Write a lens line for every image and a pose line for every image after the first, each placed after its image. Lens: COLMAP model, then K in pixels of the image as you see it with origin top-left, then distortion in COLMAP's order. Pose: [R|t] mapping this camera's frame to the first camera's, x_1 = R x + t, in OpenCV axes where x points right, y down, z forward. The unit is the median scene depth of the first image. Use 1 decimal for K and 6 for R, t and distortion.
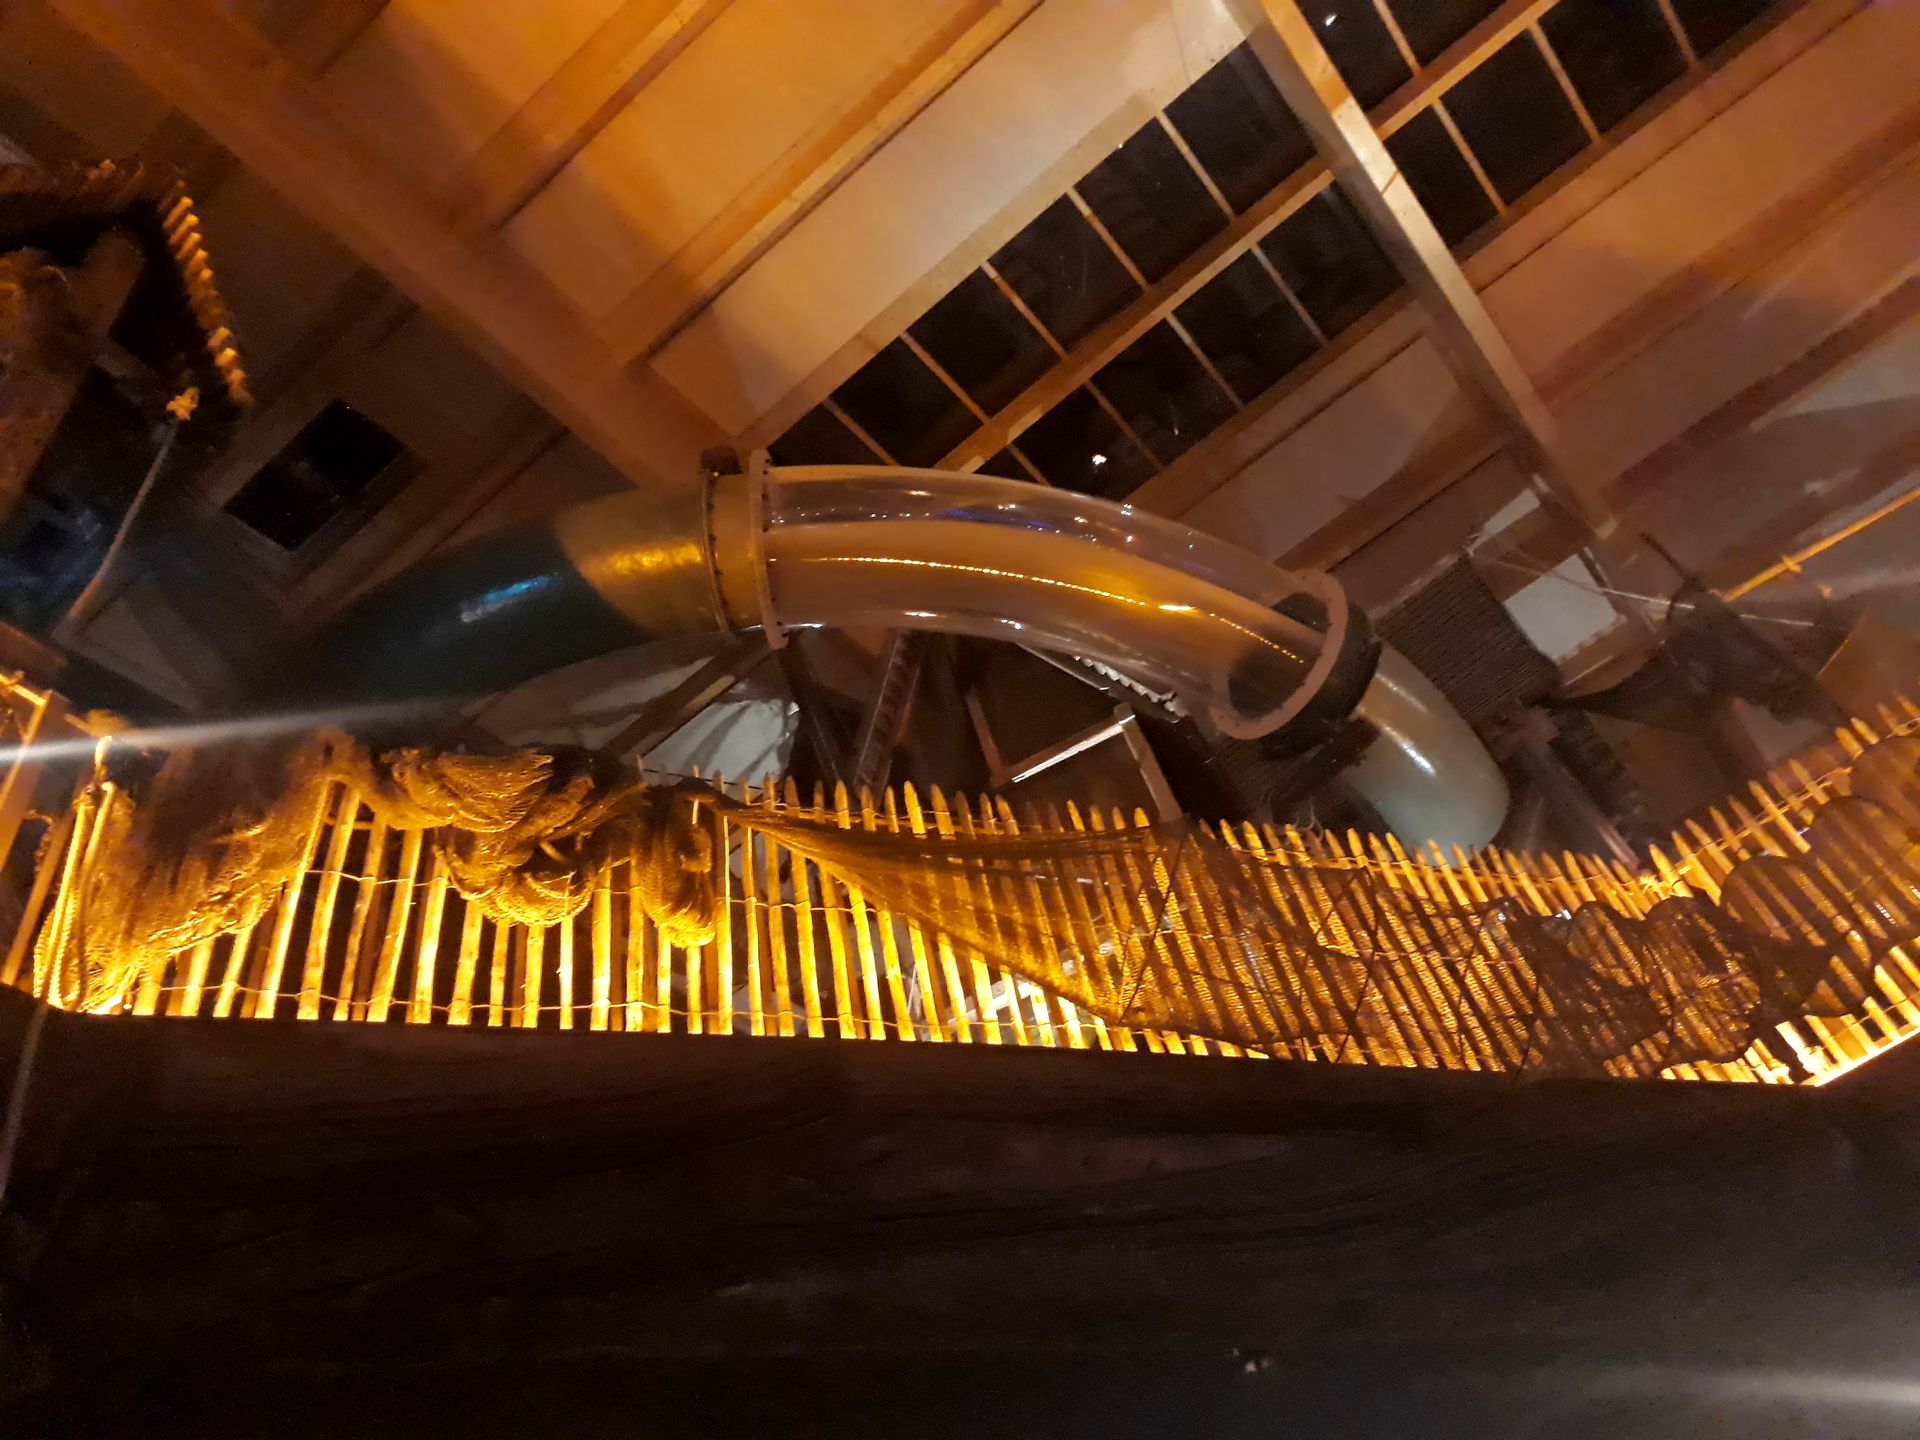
lens RADIAL K [[1499.5, 0, 983.3], [0, 1499.5, 718.4], [0, 0, 1]] dist [0.057504, -0.001286]
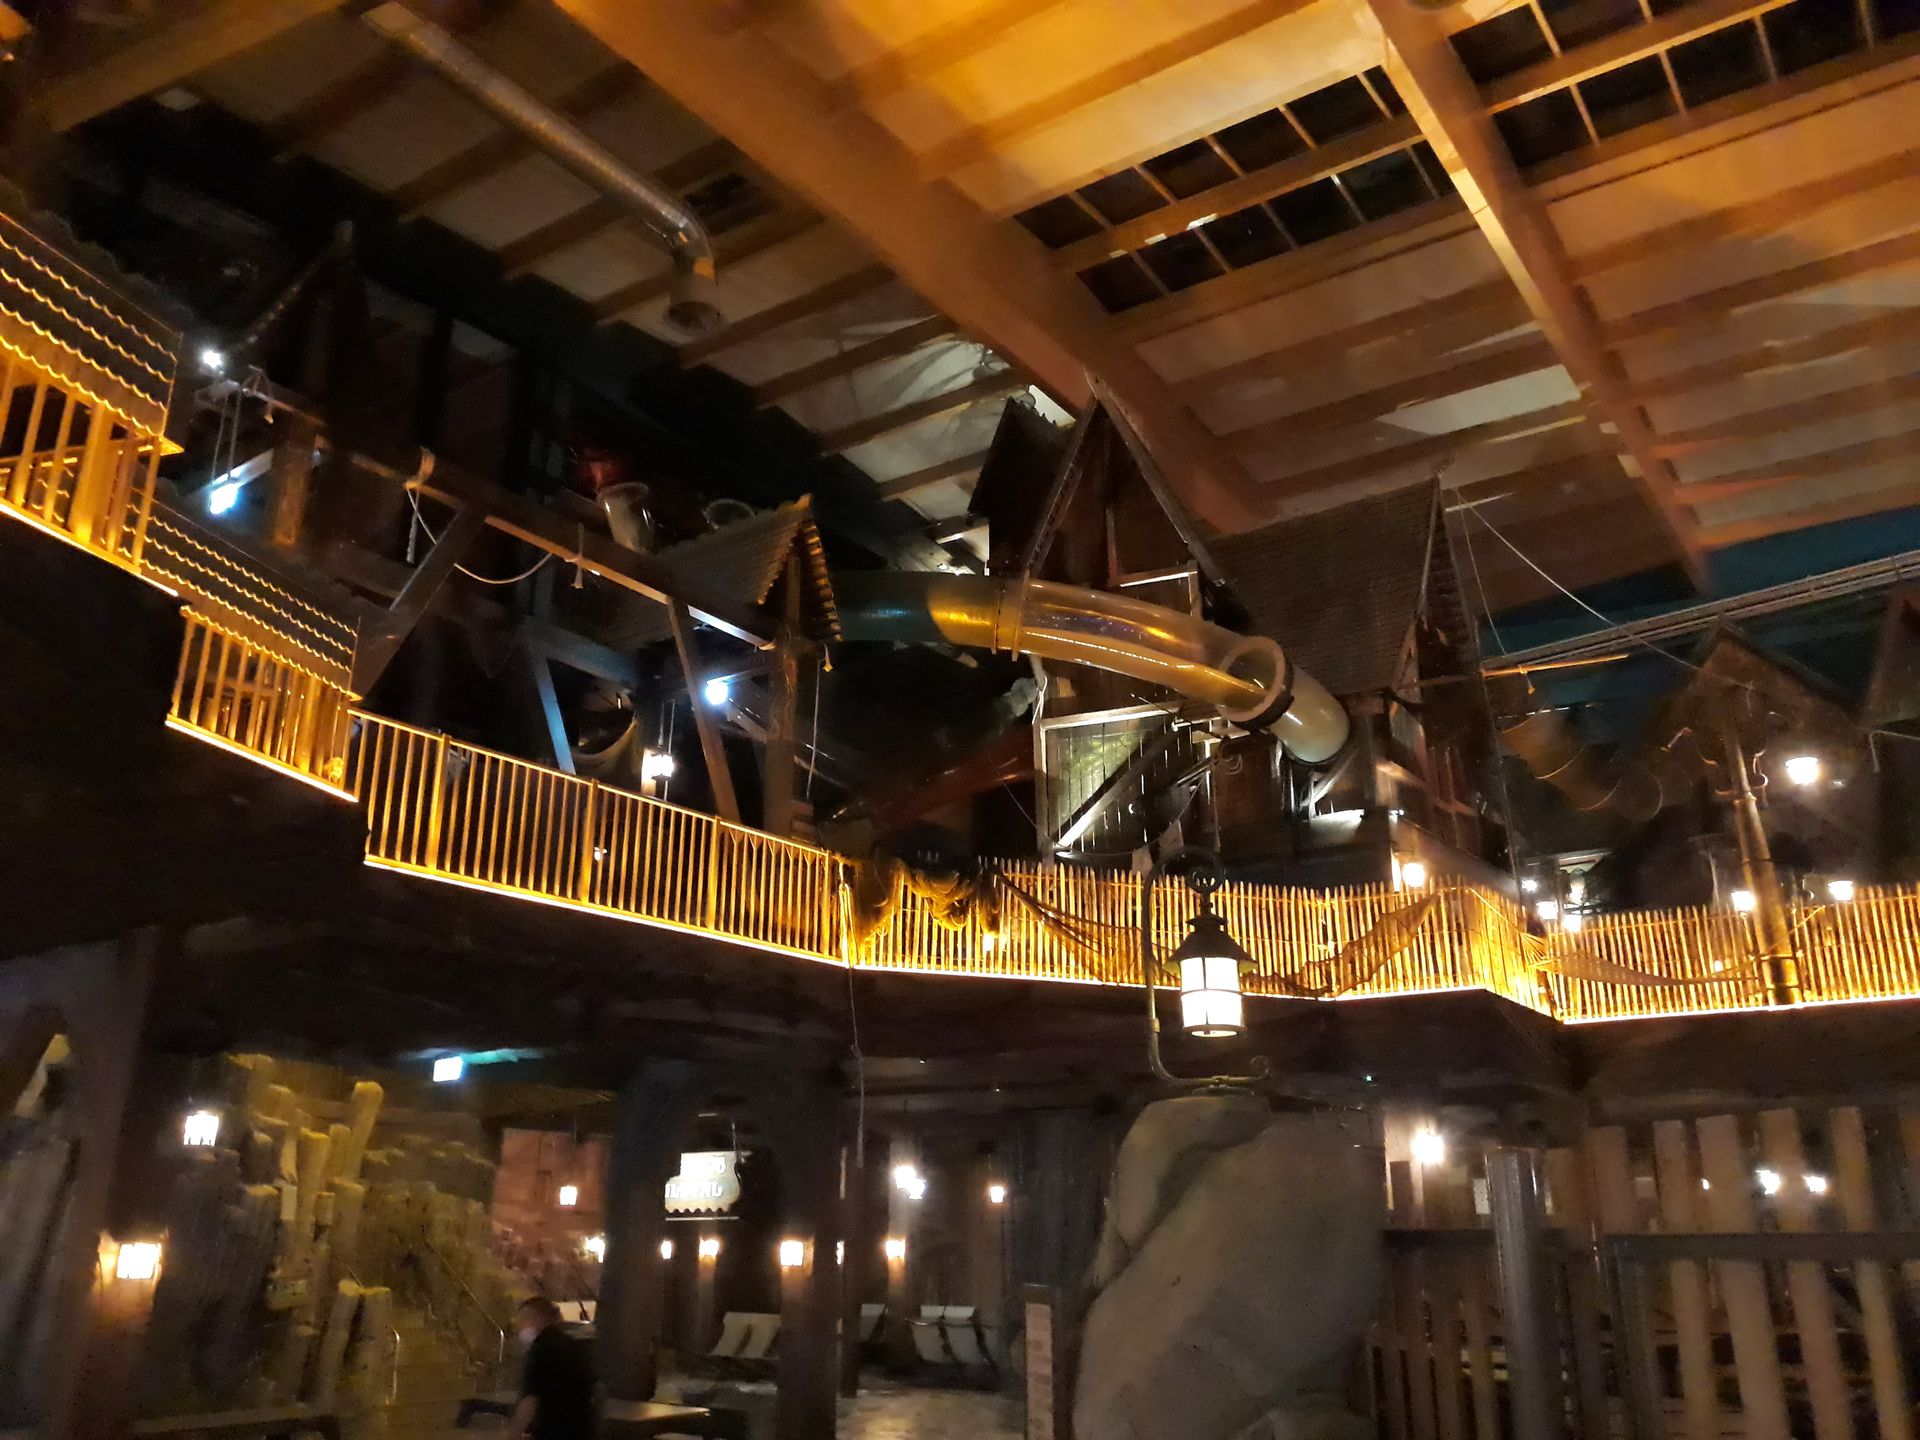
lens RADIAL K [[1539.6, 0, 960.0], [0, 1539.6, 720.0], [0, 0, 1]] dist [-0.001394, -0.000701]
pose [[0.977817, 0.209445, 0.002632, -0.273098], [-0.177967, 0.824101, 0.537759, -1.549614], [0.110462, -0.526299, 0.843094, -1.247831]]
